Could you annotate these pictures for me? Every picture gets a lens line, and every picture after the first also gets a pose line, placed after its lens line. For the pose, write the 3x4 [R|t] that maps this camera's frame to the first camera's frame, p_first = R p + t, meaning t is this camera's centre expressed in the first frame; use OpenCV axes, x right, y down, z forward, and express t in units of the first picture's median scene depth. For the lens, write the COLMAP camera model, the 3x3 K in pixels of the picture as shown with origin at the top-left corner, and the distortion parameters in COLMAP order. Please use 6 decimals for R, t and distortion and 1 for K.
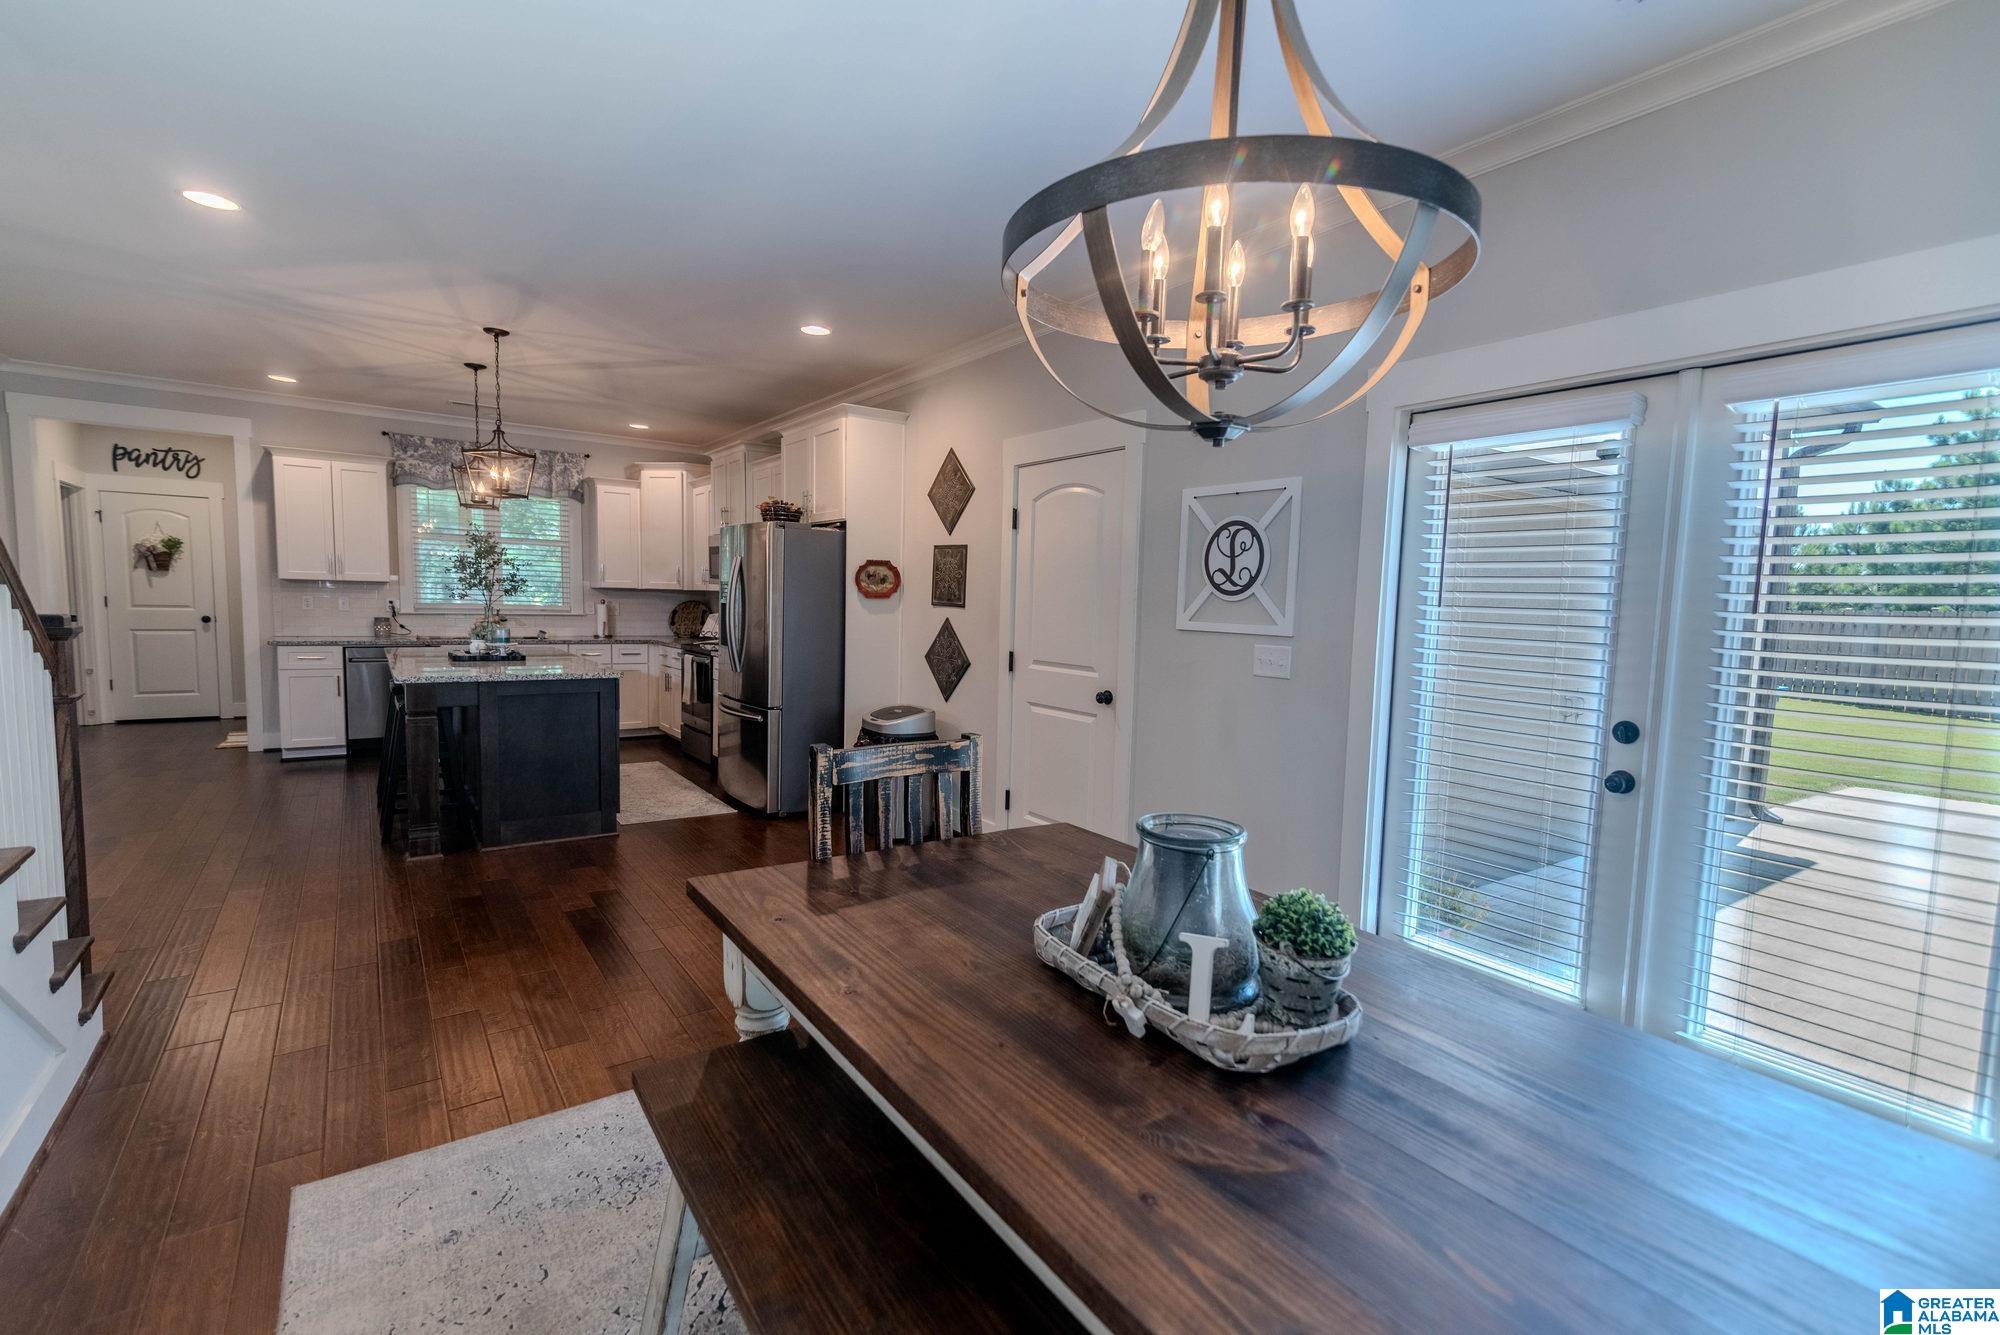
lens RADIAL K [[897.2, 0, 997.3], [0, 897.2, 675.4], [0, 0, 1]] dist [0.014354, -0.001096]
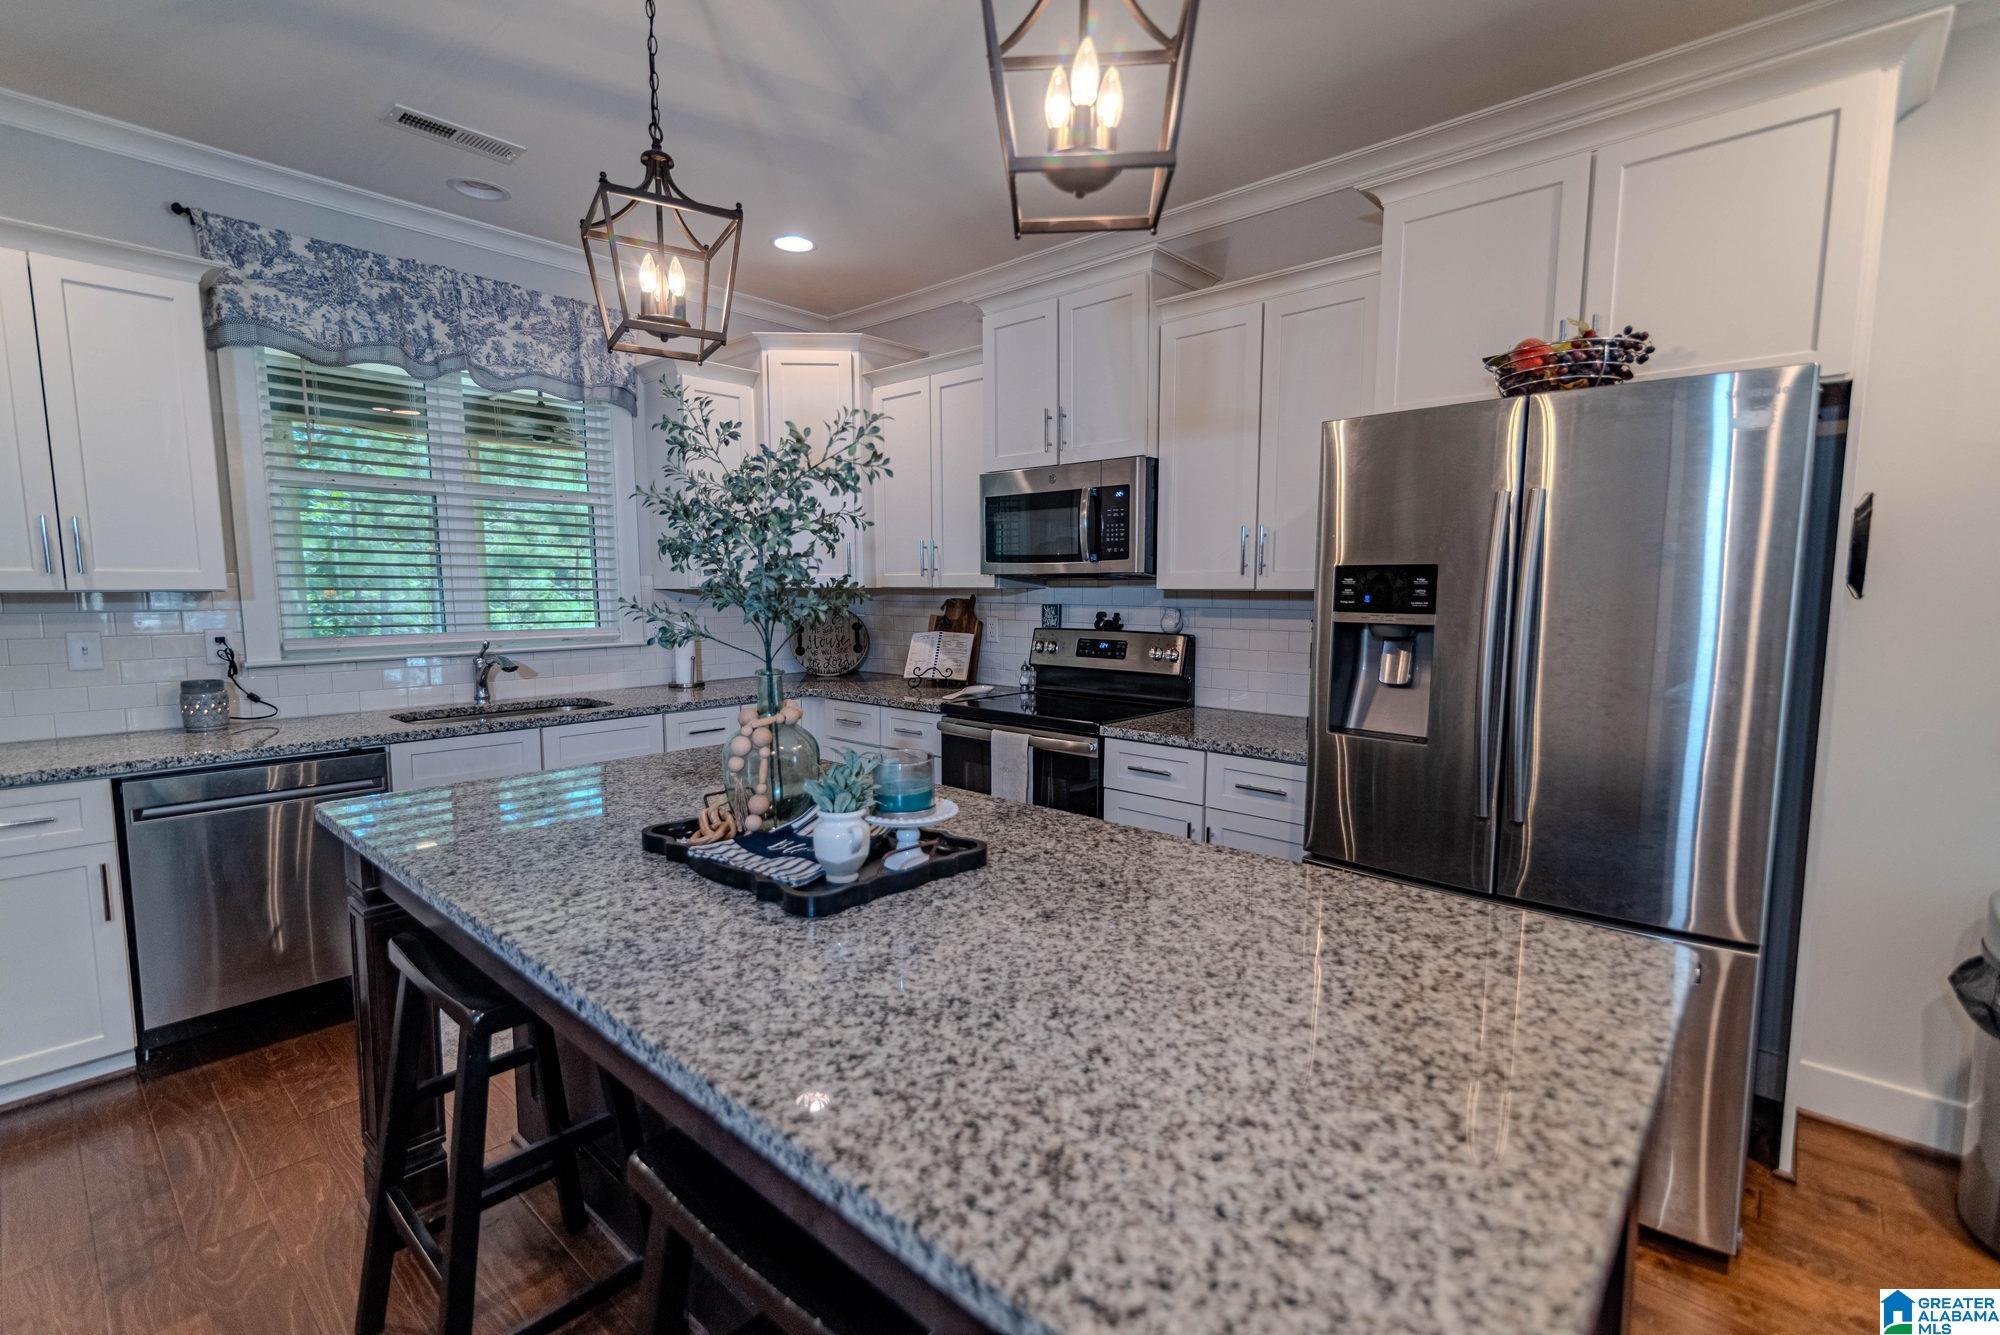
lens RADIAL K [[897.2, 0, 1006.4], [0, 897.2, 673.9], [0, 0, 1]] dist [0.014354, -0.001096]
pose [[0.971258, -0.053628, 0.231908, -0.509197], [0.049833, 0.998511, 0.022193, -0.069115], [-0.232753, -0.009998, 0.972485, 0.627973]]
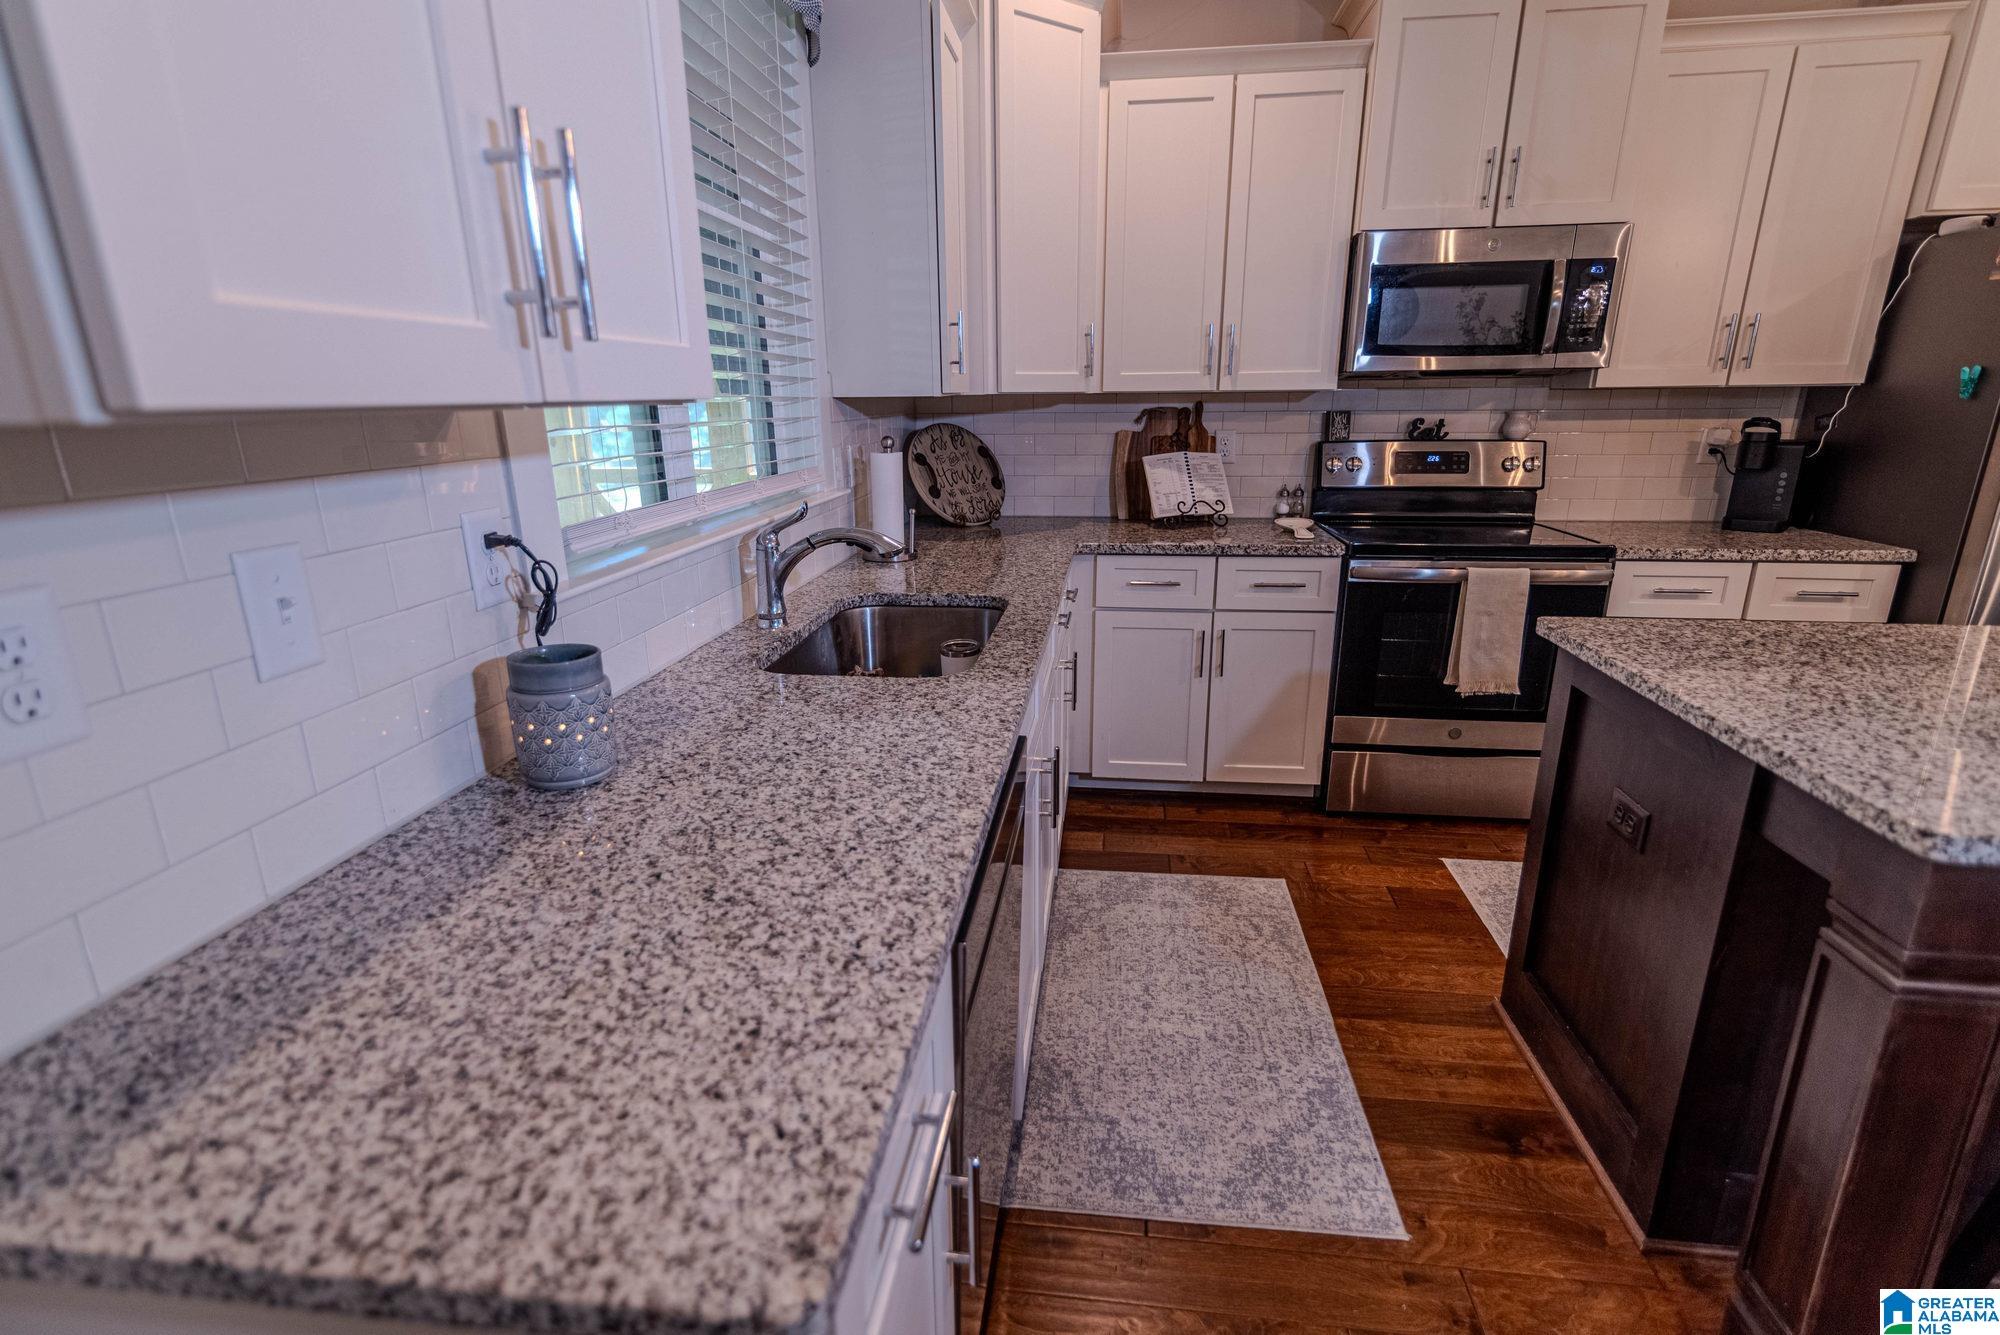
lens RADIAL K [[897.2, 0, 1004.5], [0, 897.2, 655.6], [0, 0, 1]] dist [0.014354, -0.001096]
pose [[0.666891, -0.240137, 0.705401, -0.859813], [0.092291, 0.965979, 0.241593, -0.109276], [-0.739418, -0.096014, 0.666366, 1.013659]]
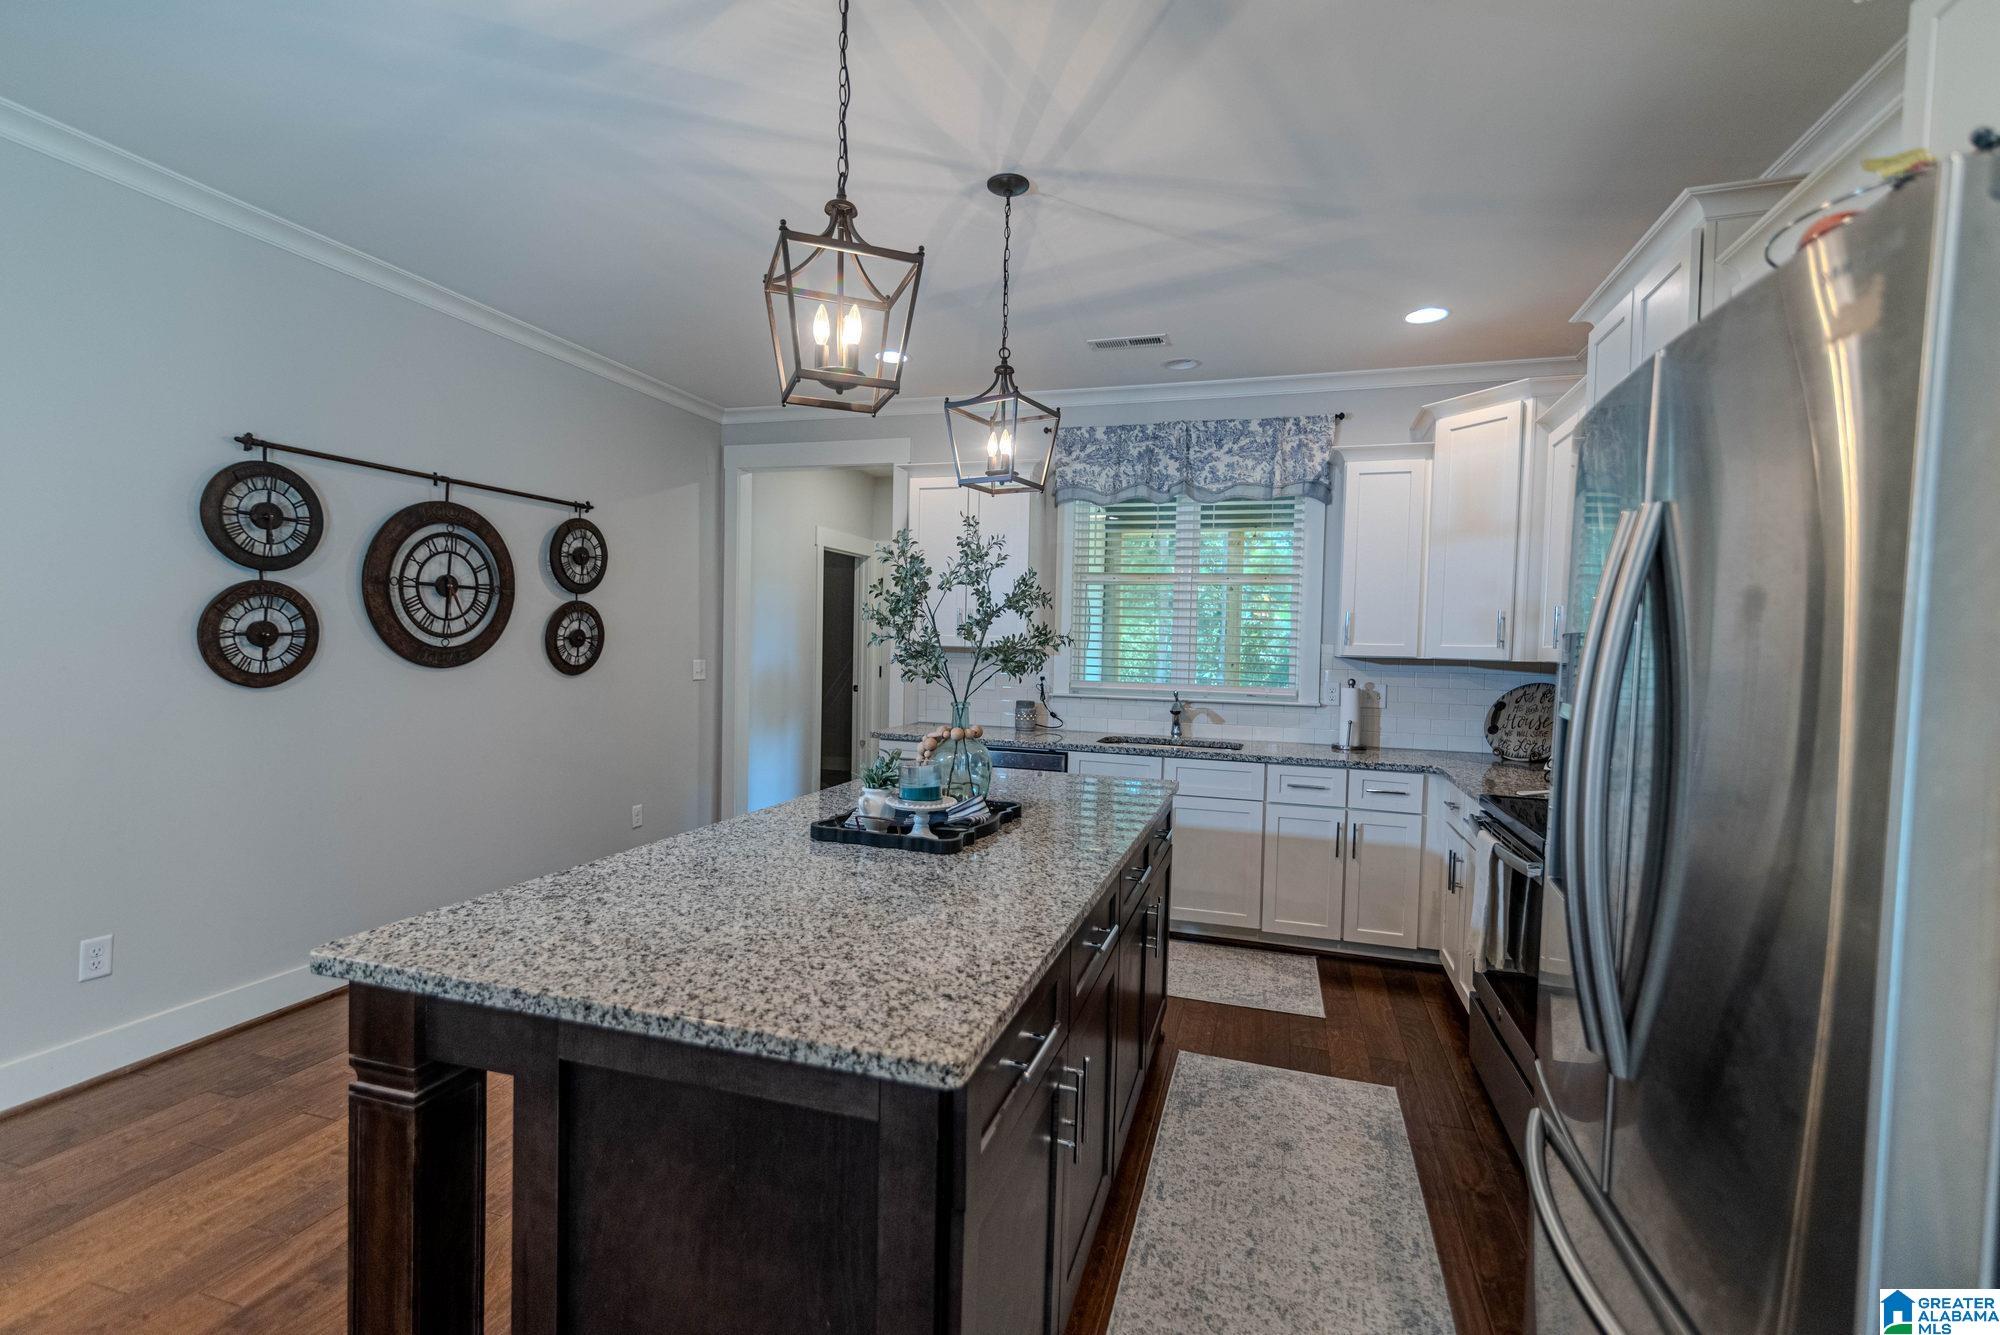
lens RADIAL K [[897.2, 0, 1000.6], [0, 897.2, 674.4], [0, 0, 1]] dist [0.014354, -0.001096]
pose [[0.615551, 0.014497, -0.787964, -0.195836], [-0.075827, 0.996282, -0.040905, -0.065286], [0.784441, 0.084928, 0.614361, 0.676278]]
